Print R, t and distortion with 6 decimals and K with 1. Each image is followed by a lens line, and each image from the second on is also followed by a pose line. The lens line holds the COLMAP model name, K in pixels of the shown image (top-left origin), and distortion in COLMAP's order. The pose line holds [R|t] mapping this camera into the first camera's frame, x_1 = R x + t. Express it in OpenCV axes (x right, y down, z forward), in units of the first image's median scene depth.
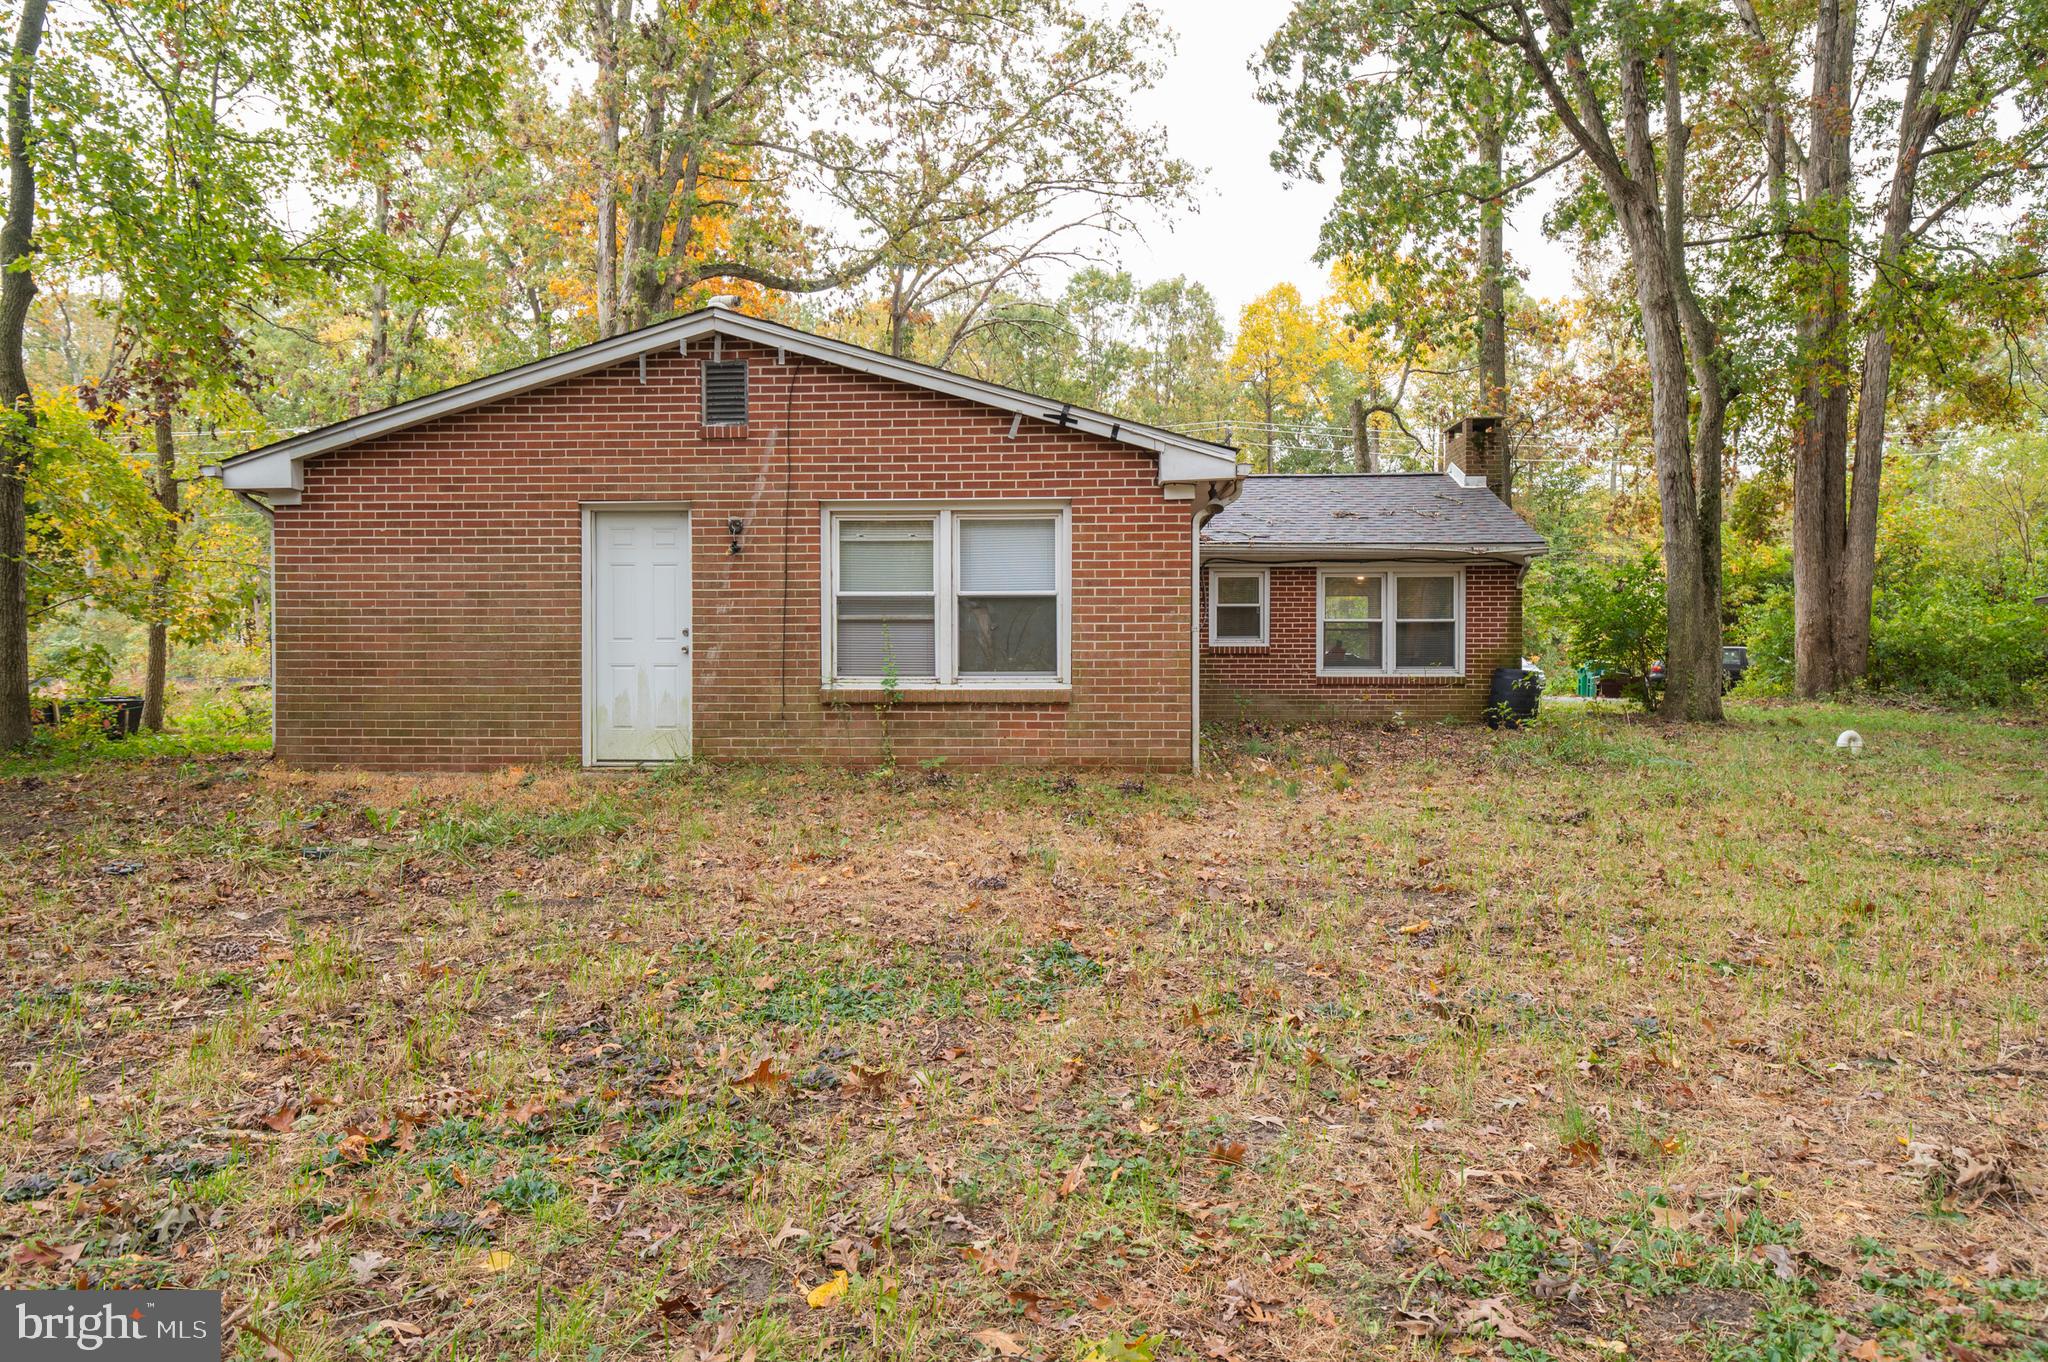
lens RADIAL K [[1254.2, 0, 1024.0], [0, 1254.2, 681.0], [0, 0, 1]] dist [-0.000458, 0.000755]
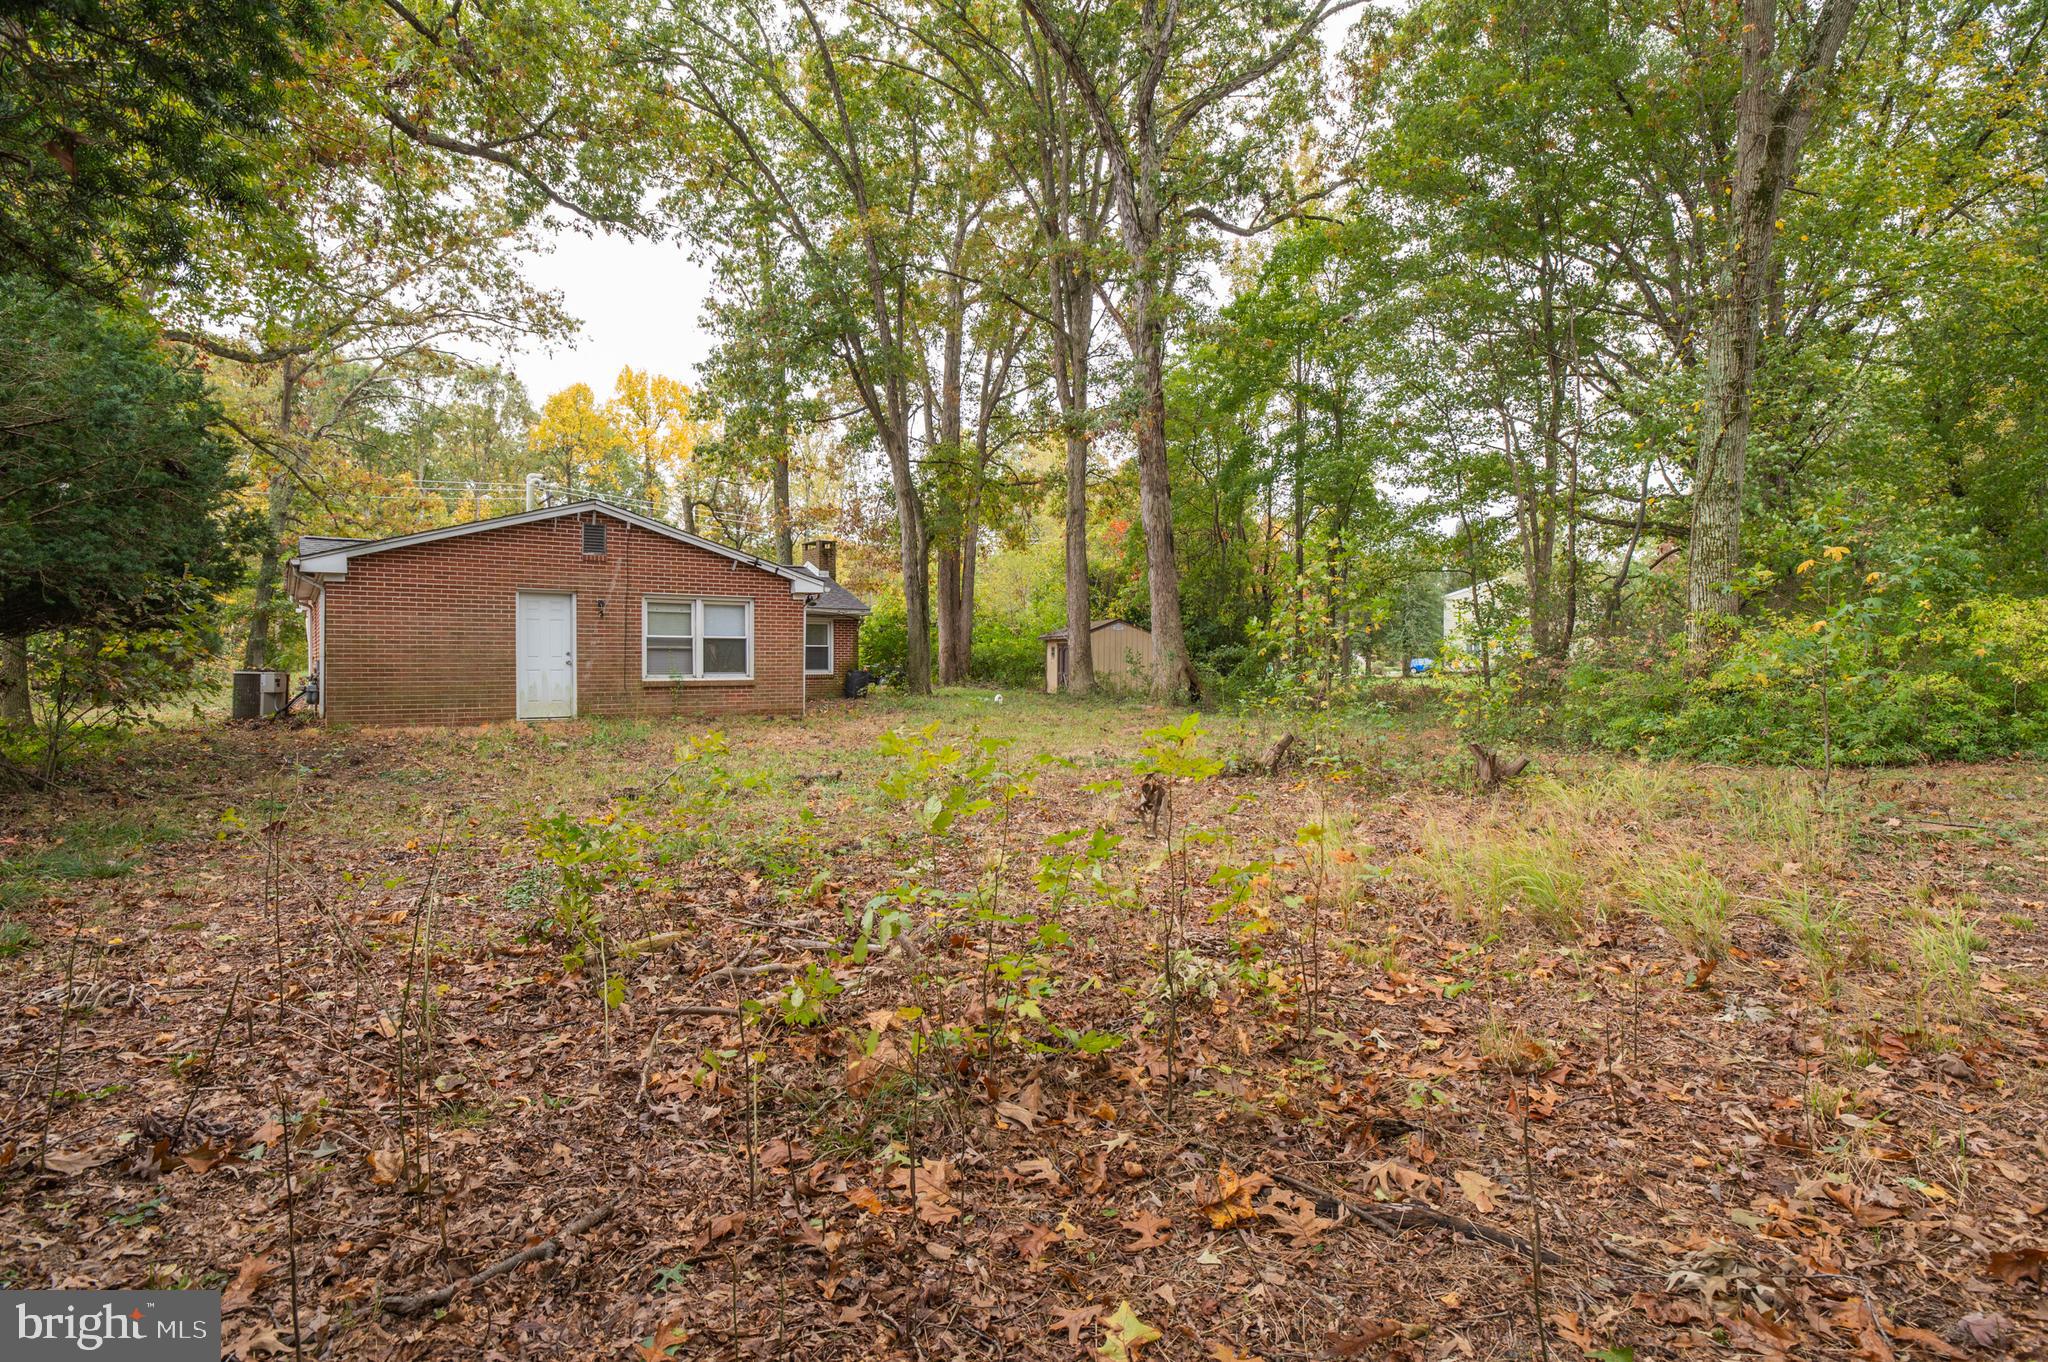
lens RADIAL K [[1003.3, 0, 1024.0], [0, 1003.3, 681.0], [0, 0, 1]] dist [0.000069, -0.000022]
pose [[0.765548, -0.011099, 0.643283, -0.759769], [0.010941, 0.999931, 0.004232, 0.006412], [-0.643286, 0.003798, 0.765617, -0.722043]]
